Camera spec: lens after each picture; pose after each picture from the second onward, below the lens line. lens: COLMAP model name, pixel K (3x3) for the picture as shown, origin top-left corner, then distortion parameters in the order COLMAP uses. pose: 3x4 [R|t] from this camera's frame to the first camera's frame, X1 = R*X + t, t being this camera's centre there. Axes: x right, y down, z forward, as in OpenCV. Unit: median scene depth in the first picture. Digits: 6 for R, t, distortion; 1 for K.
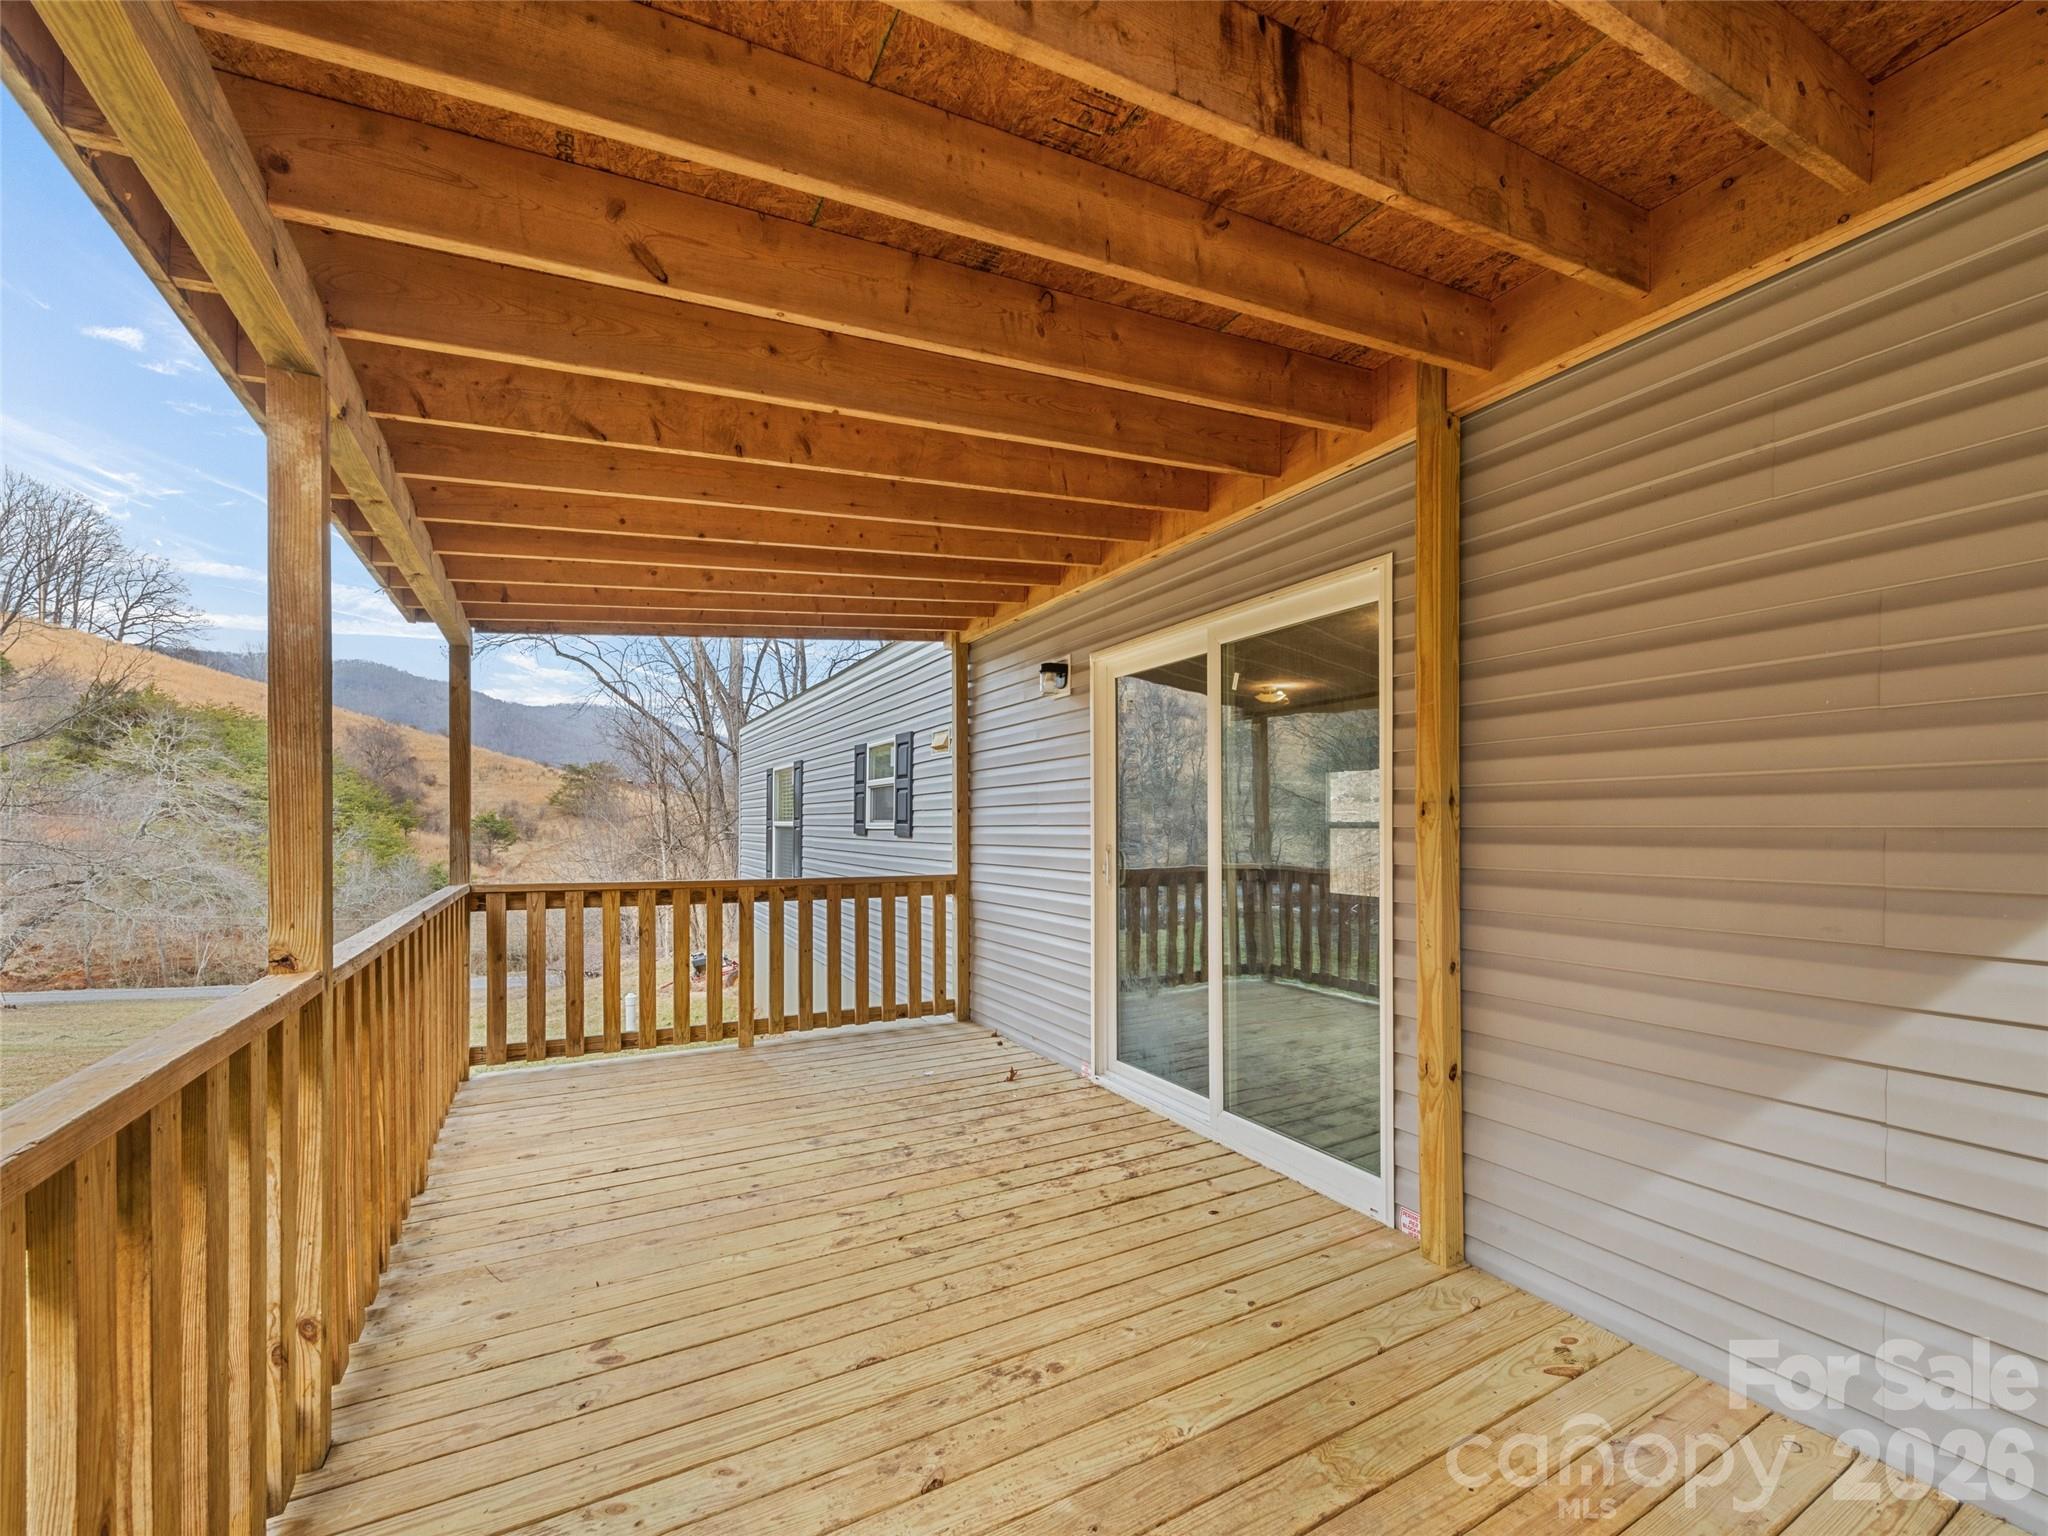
lens RADIAL K [[820.1, 0, 1027.0], [0, 820.1, 788.0], [0, 0, 1]] dist [0.018507, -0.004971]
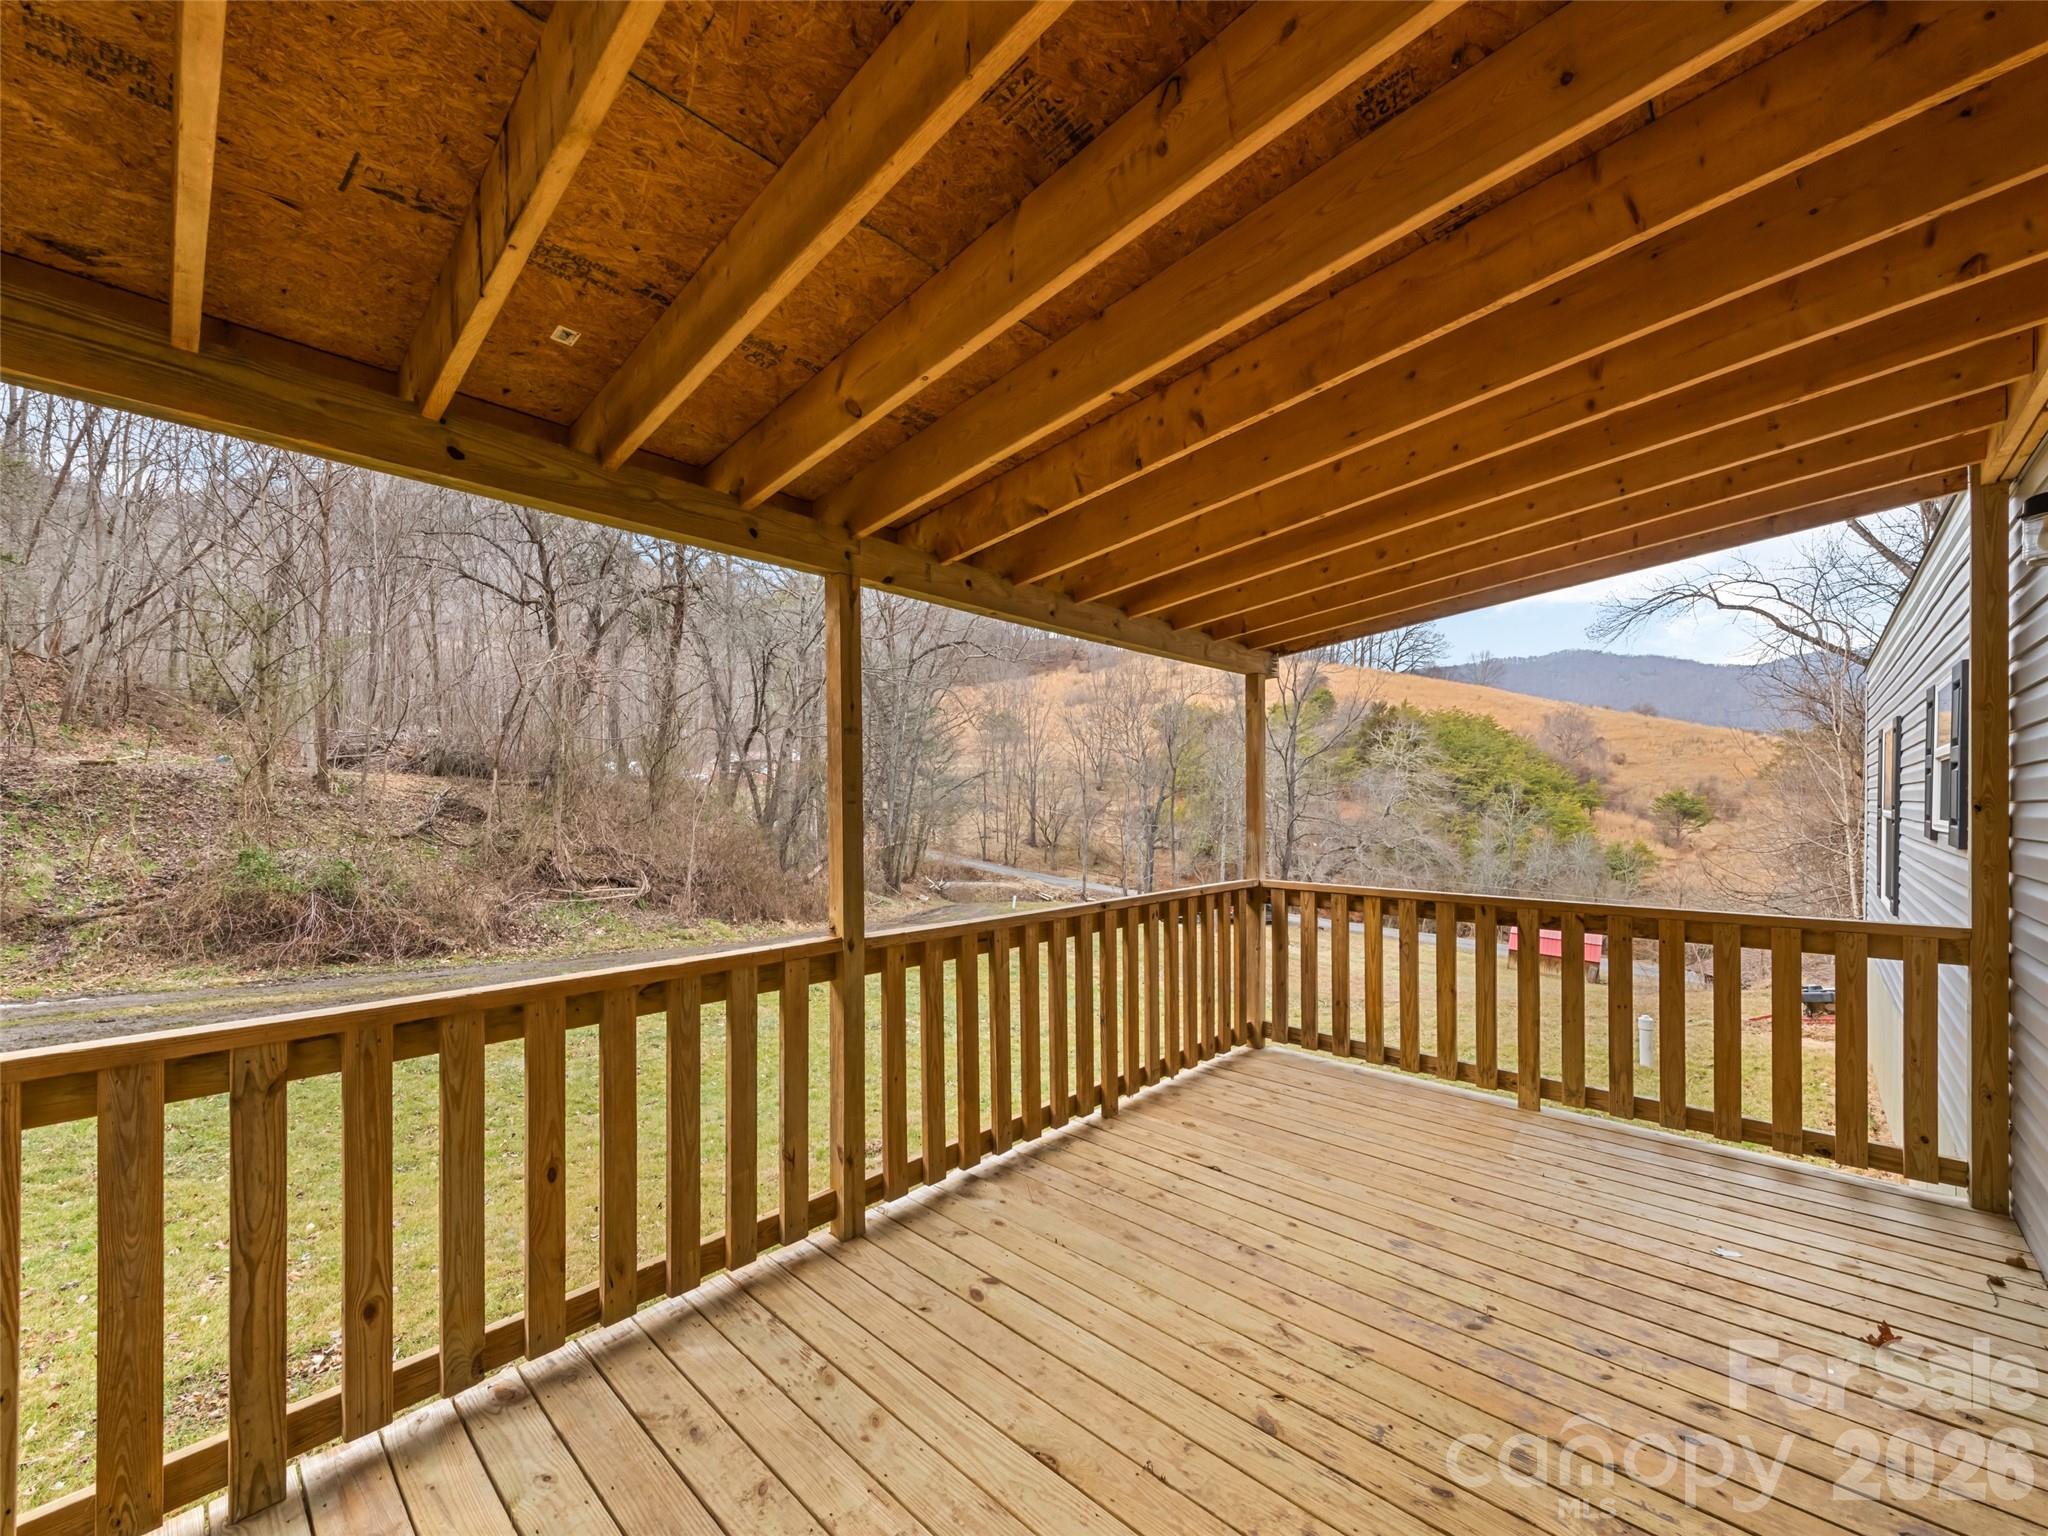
lens RADIAL K [[820.1, 0, 1027.0], [0, 820.1, 788.0], [0, 0, 1]] dist [0.018507, -0.004971]
pose [[0.298532, -0.027853, -0.953993, 0.270181], [0.053914, 0.998470, -0.012281, -0.012128], [0.952876, -0.047768, 0.299577, 0.291182]]
